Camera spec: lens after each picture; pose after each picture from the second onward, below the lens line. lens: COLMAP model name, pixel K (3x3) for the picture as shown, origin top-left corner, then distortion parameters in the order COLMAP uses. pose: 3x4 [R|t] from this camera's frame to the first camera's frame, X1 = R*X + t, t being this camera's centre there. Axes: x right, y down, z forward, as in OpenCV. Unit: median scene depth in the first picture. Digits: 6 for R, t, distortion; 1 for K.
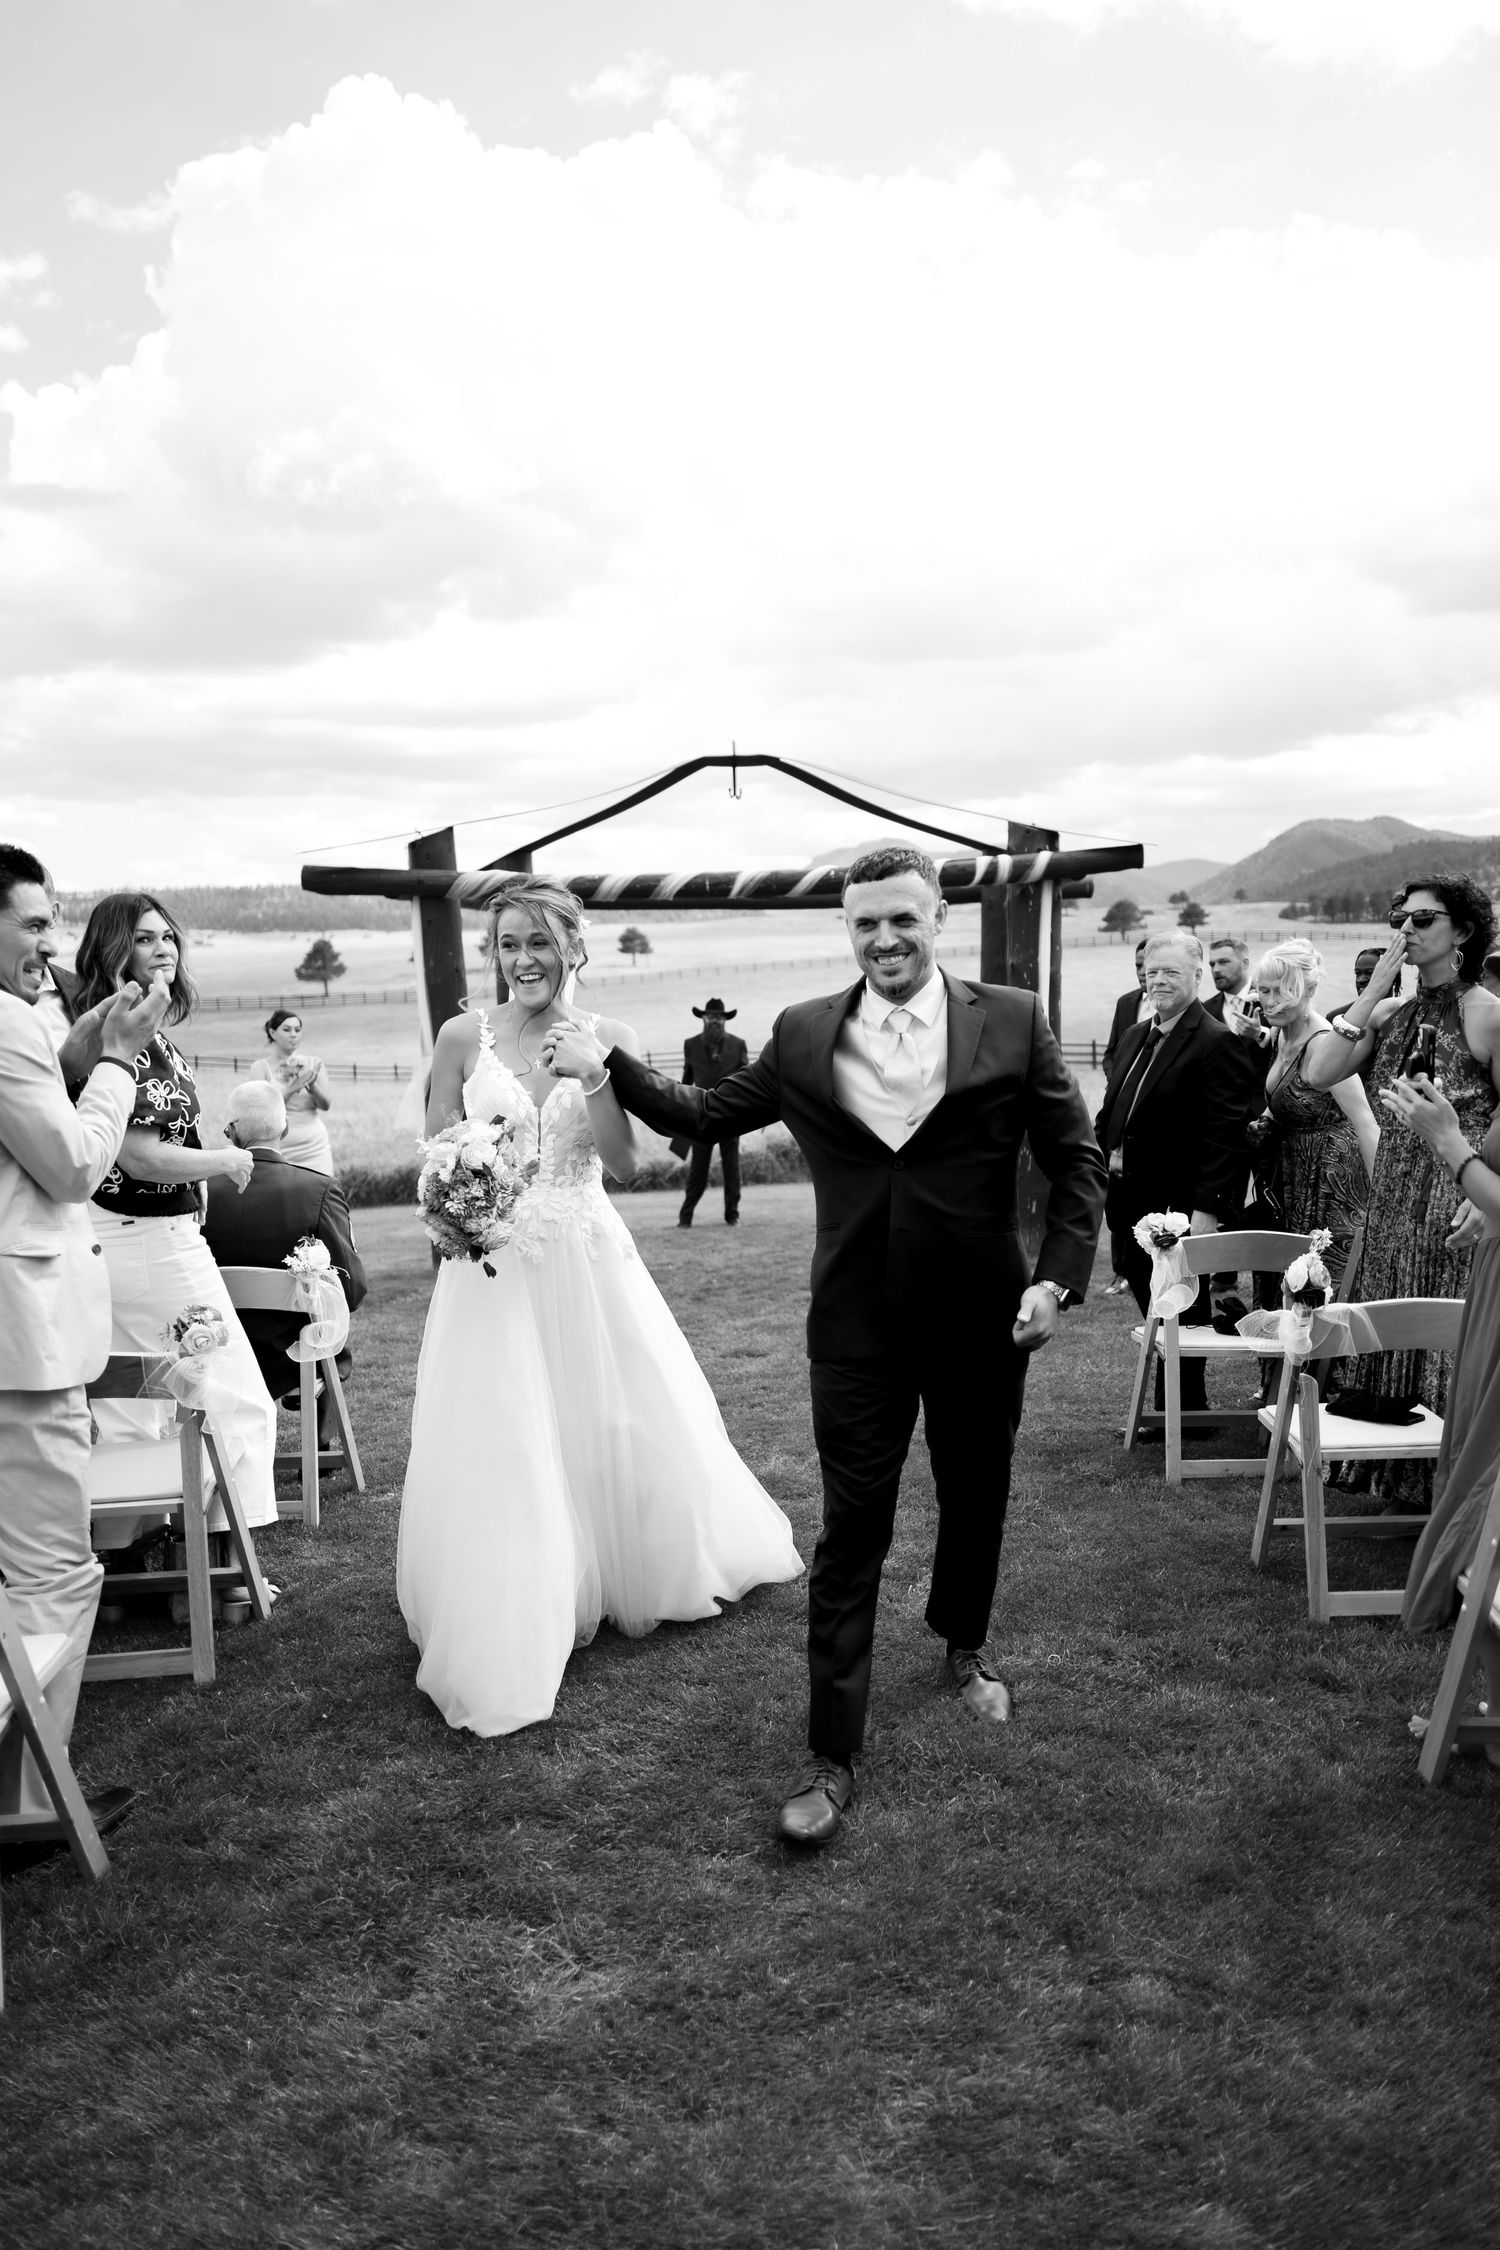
lens RADIAL K [[1556.7, 0, 753.7], [0, 1556.7, 1121.4], [0, 0, 1]] dist [0.111280, 0.001515]
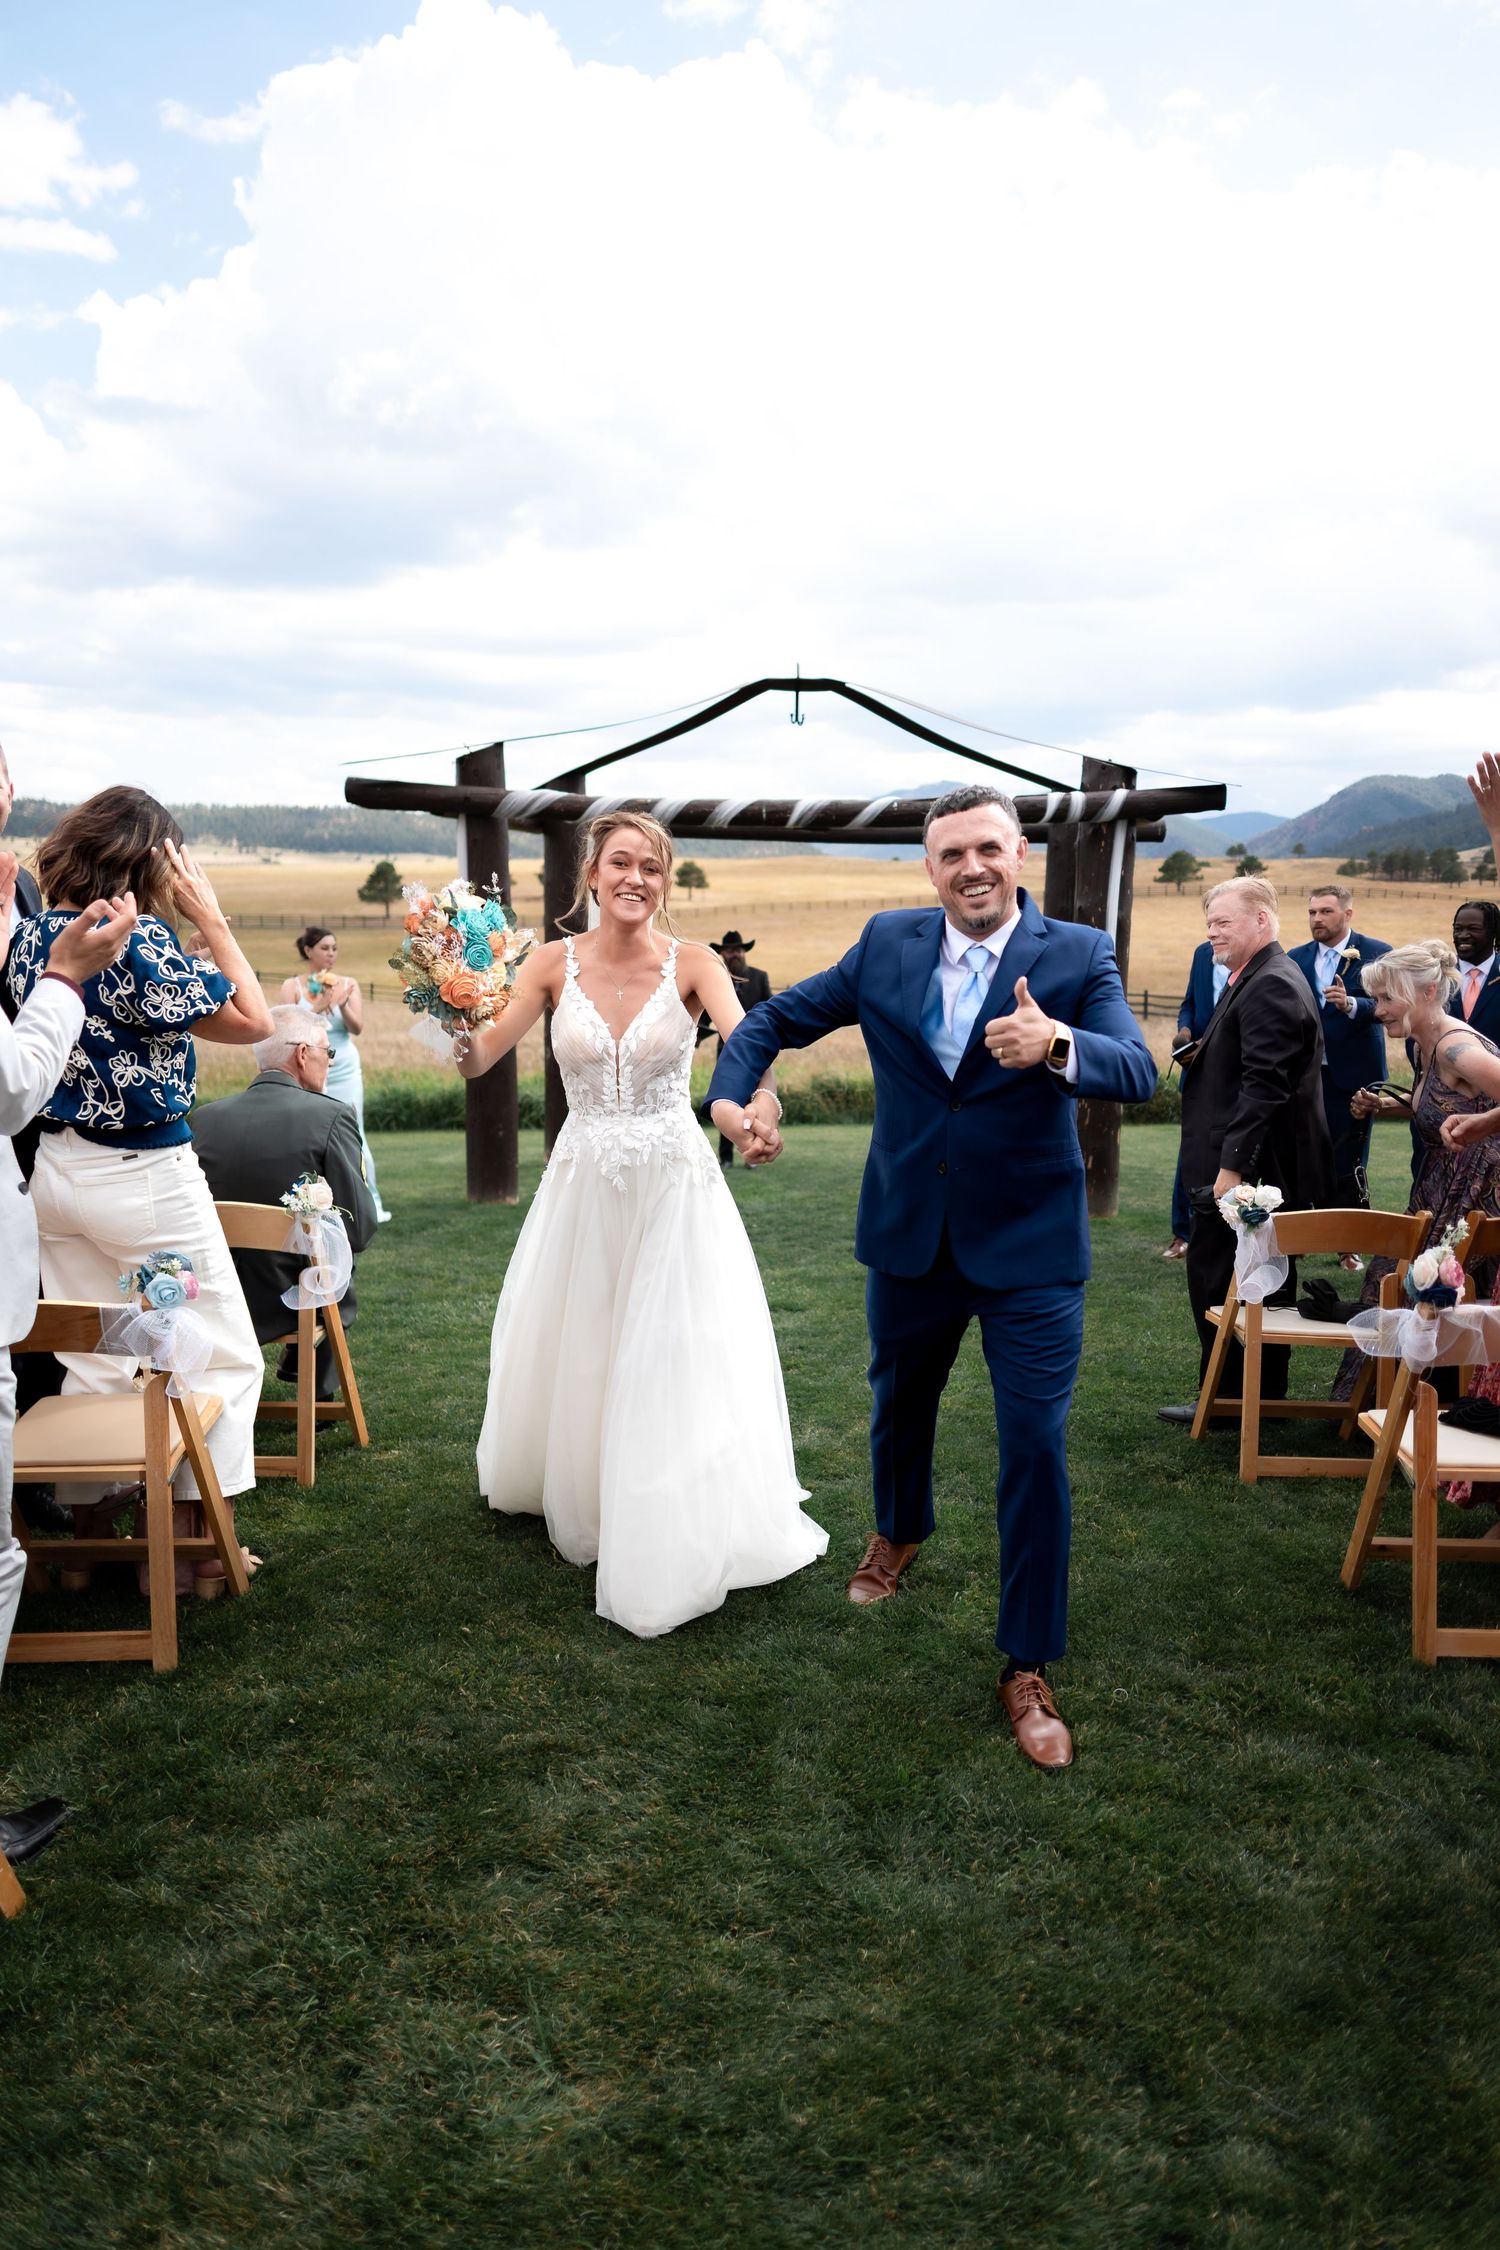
lens RADIAL K [[1526.1, 0, 750.0], [0, 1526.1, 1125.0], [0, 0, 1]] dist [0.109429, -0.001689]
pose [[0.998628, 0.041573, -0.031841, -0.001078], [-0.040114, 0.998174, 0.045170, -0.006405], [0.033661, -0.043831, 0.998472, 0.147784]]
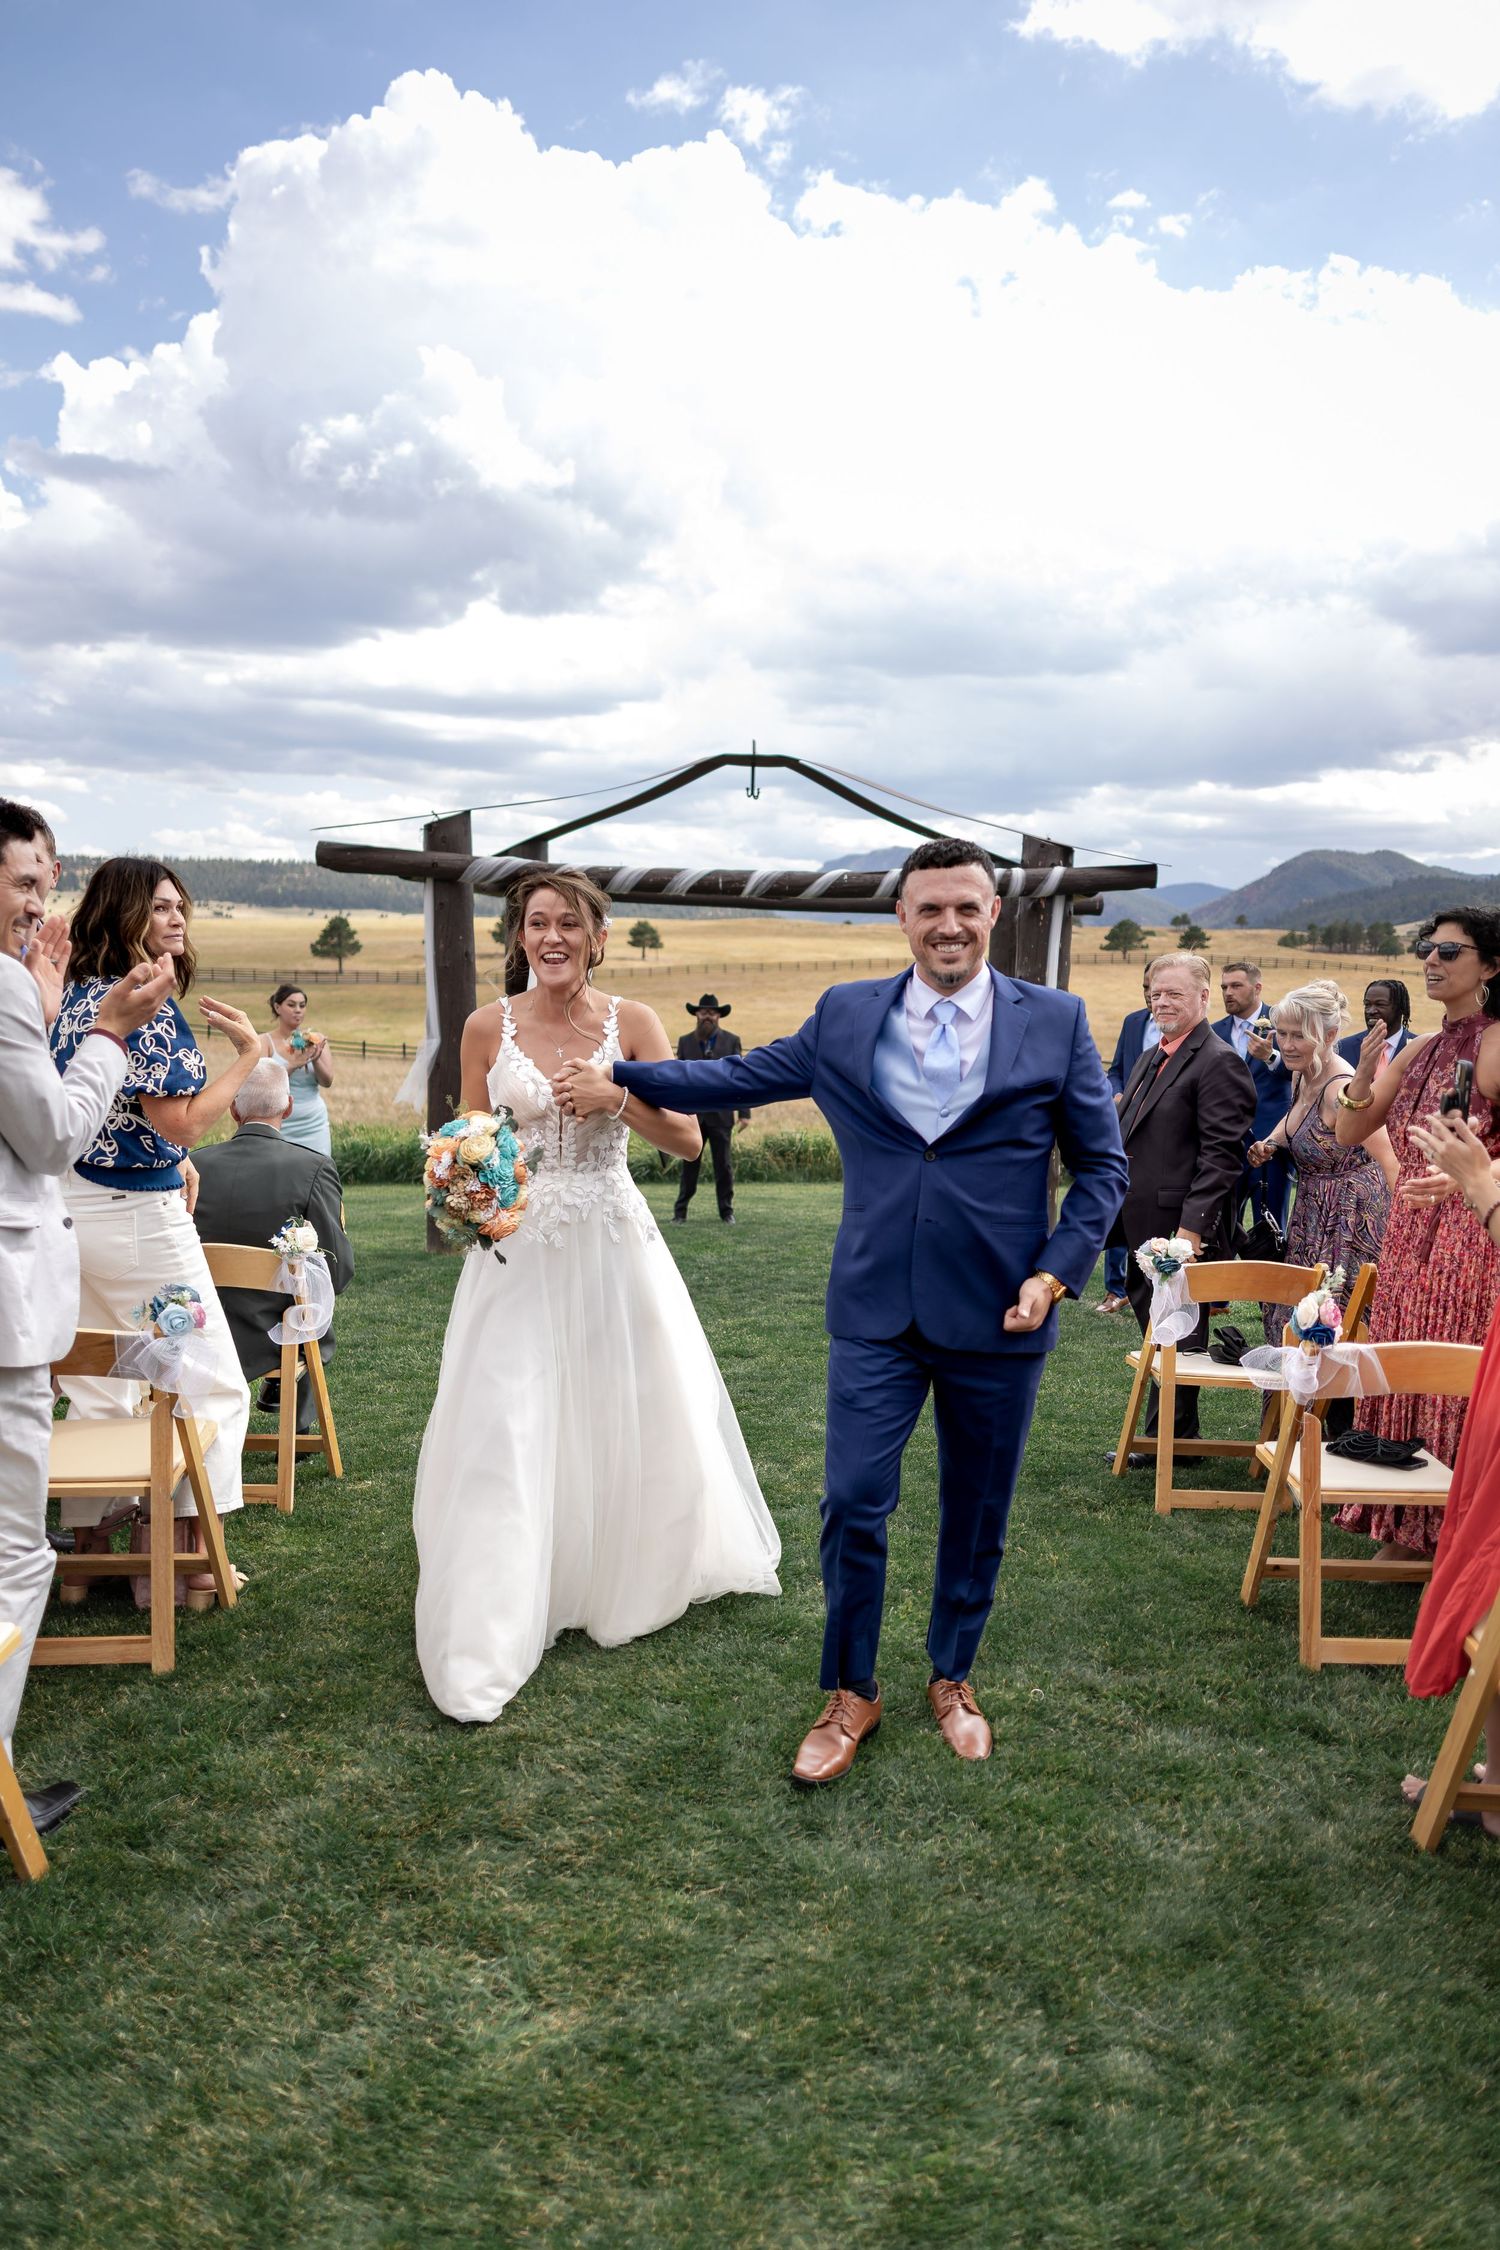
lens RADIAL K [[1526.1, 0, 750.0], [0, 1526.1, 1125.0], [0, 0, 1]] dist [0.109429, -0.001689]
pose [[0.998621, 0.052489, -0.001419, -0.003236], [-0.052481, 0.998610, 0.004835, -0.004437], [0.001671, -0.004754, 0.999987, 0.048830]]
